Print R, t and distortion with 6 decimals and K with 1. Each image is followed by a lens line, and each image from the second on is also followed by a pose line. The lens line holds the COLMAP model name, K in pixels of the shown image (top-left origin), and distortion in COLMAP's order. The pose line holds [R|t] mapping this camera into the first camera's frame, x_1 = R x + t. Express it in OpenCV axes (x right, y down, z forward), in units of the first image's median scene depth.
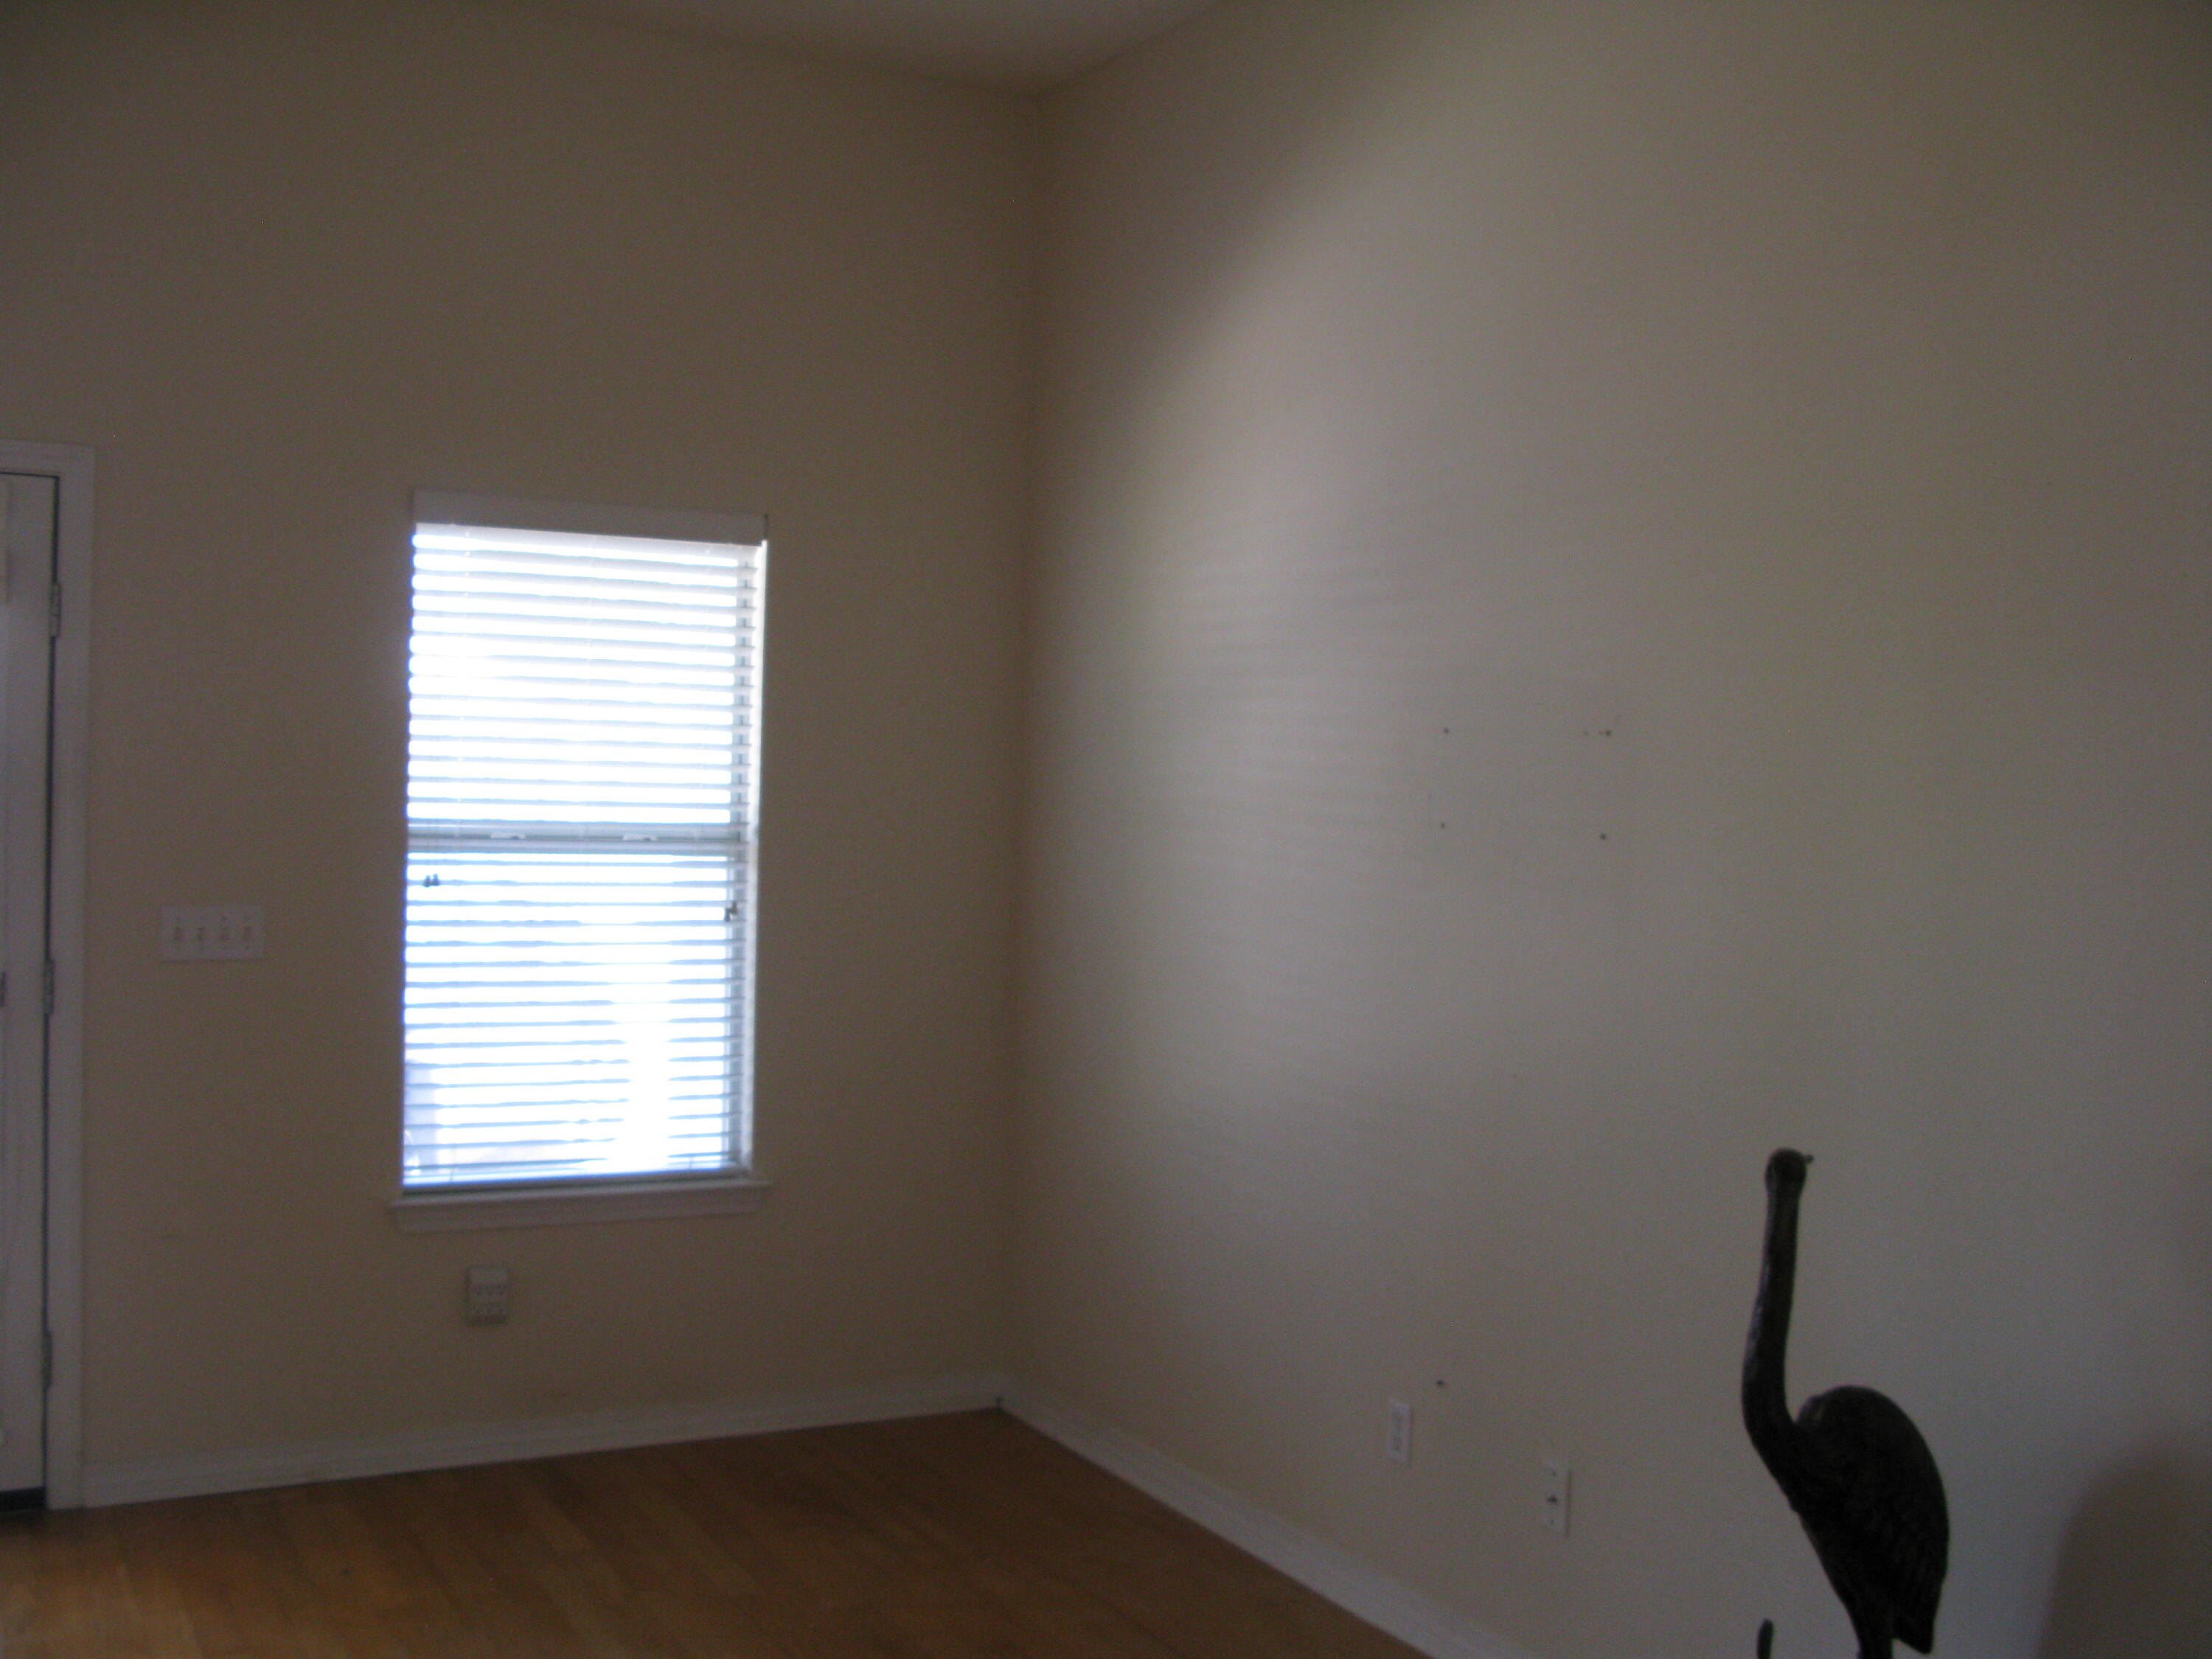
lens RADIAL K [[2205.6, 0, 1106.0], [0, 2205.6, 829.5], [0, 0, 1]] dist [-0.121690, 0.020321]
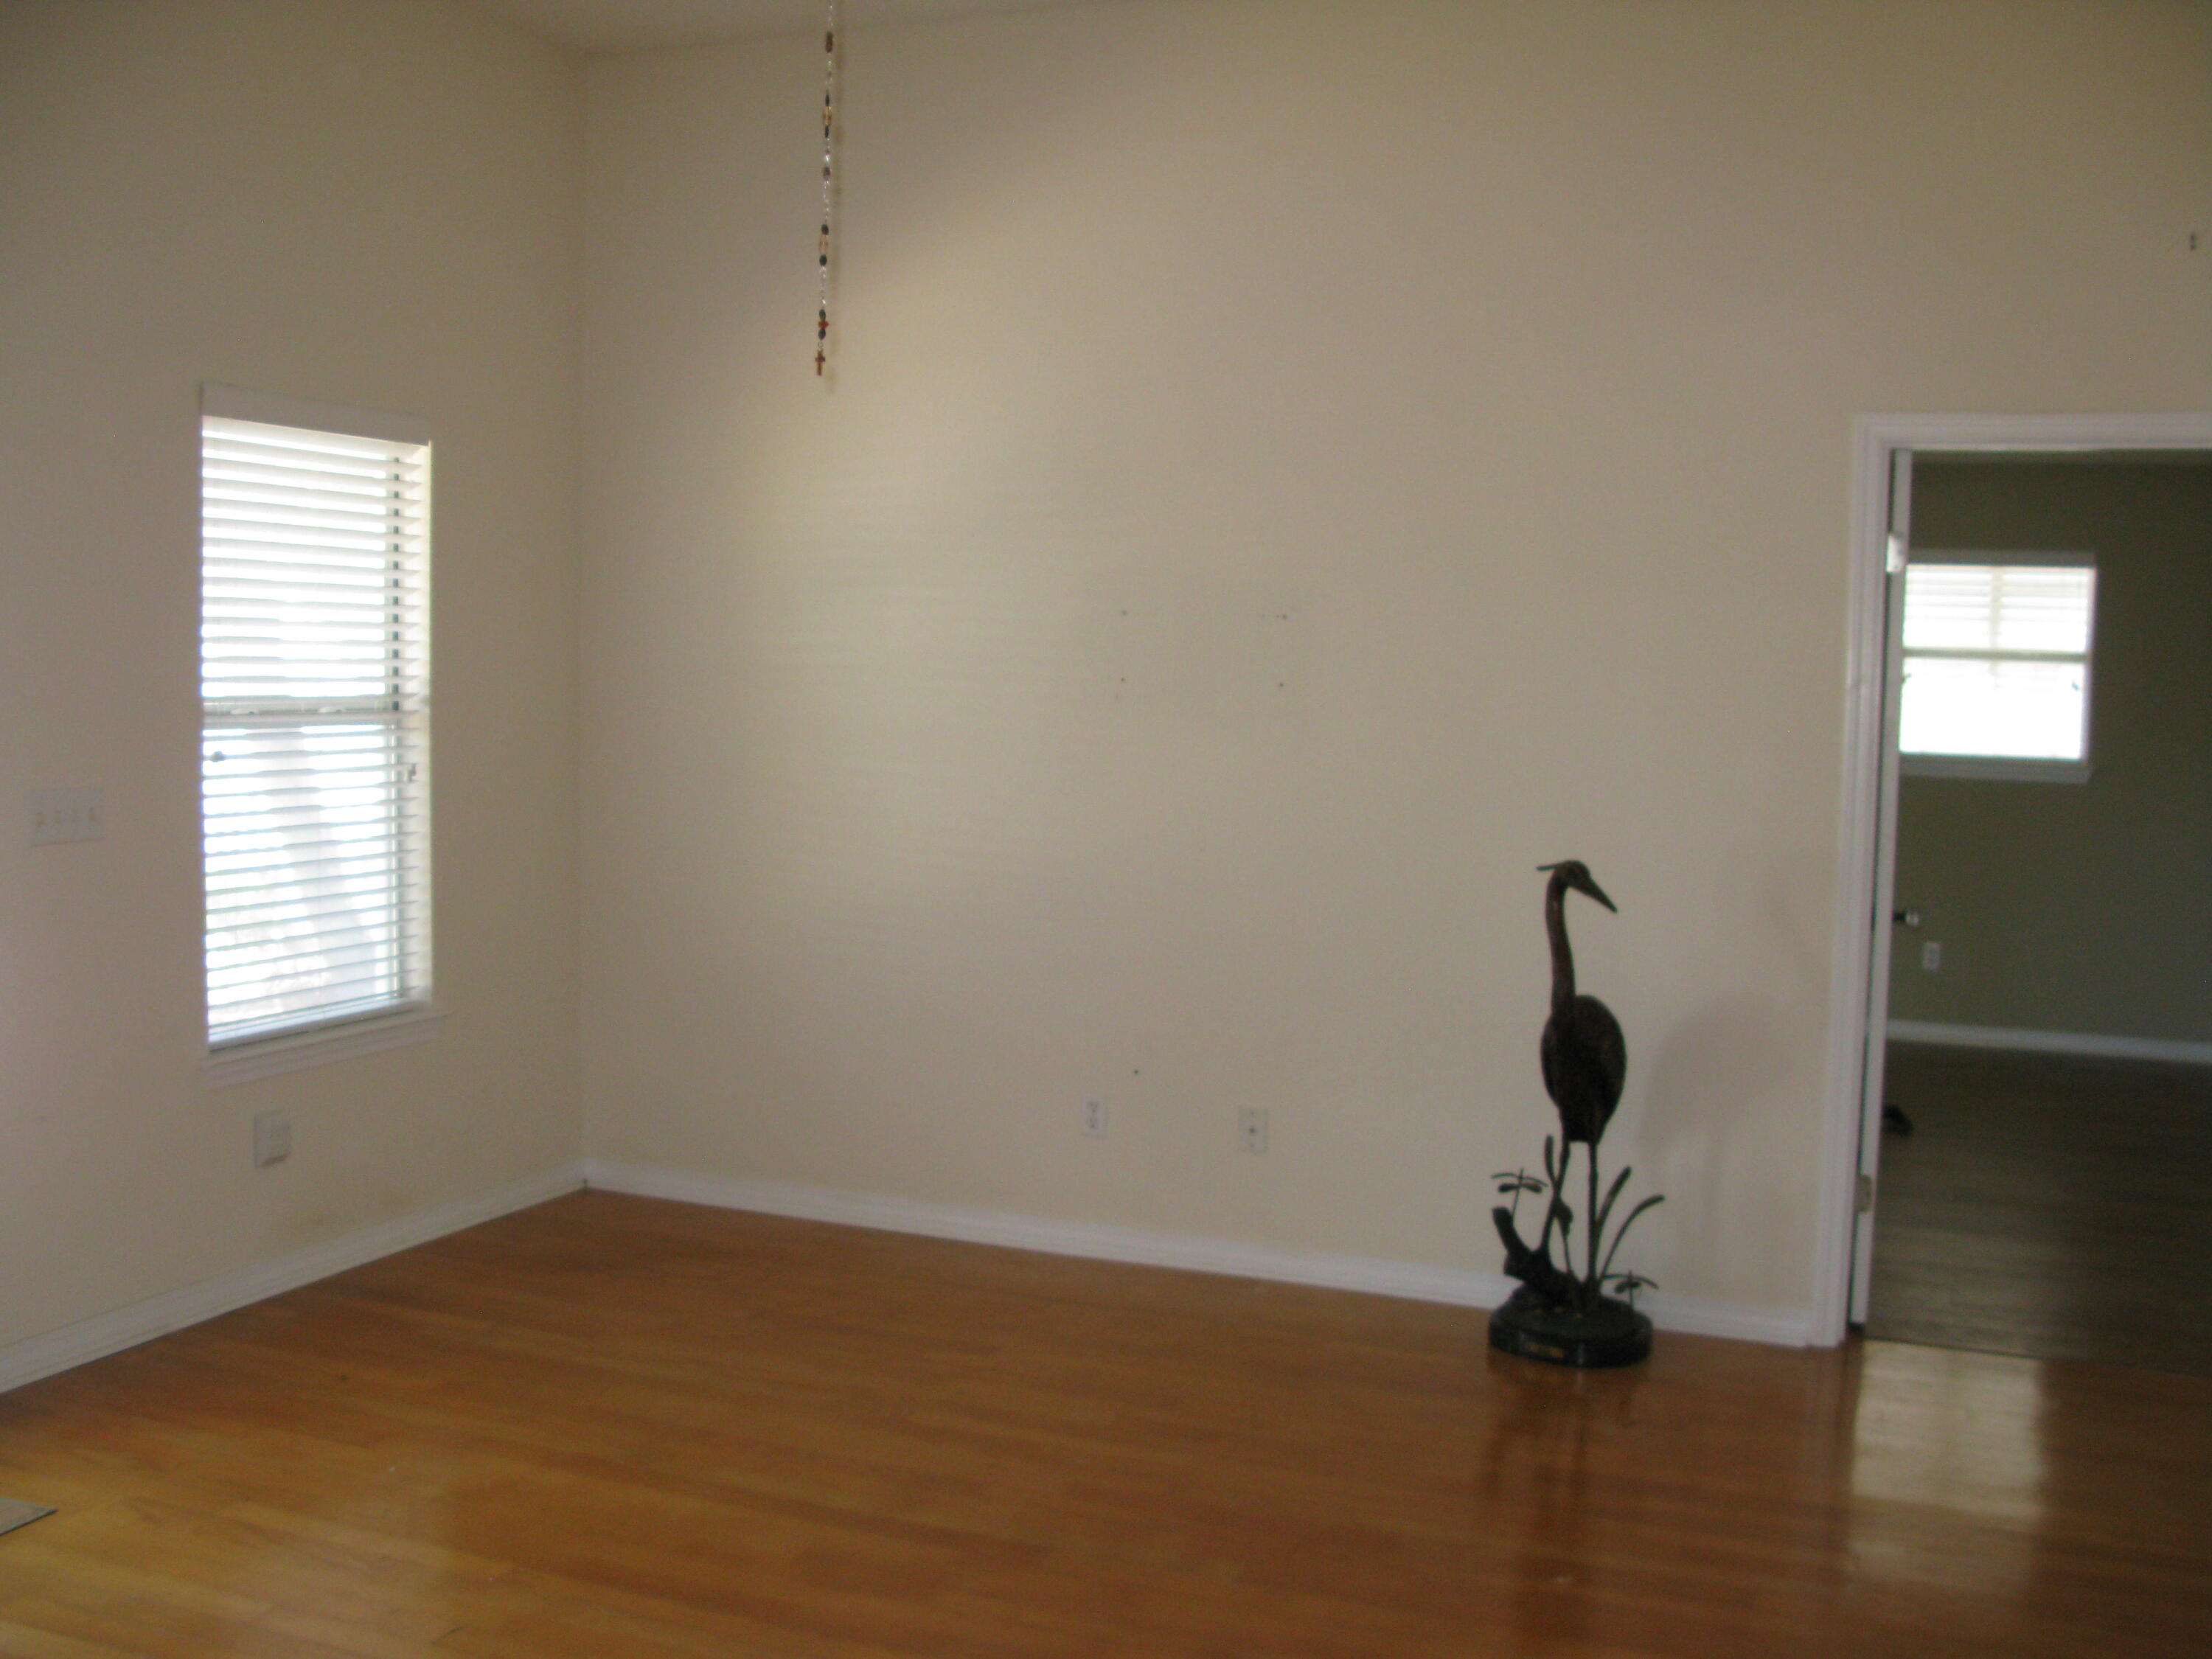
lens RADIAL K [[2216.5, 0, 1099.7], [0, 2216.5, 825.6], [0, 0, 1]] dist [-0.217654, 0.265614]
pose [[0.779203, -0.060500, 0.623845, -0.629749], [0.019962, 0.997221, 0.071776, -0.009221], [-0.626454, -0.043475, 0.778245, -0.085227]]
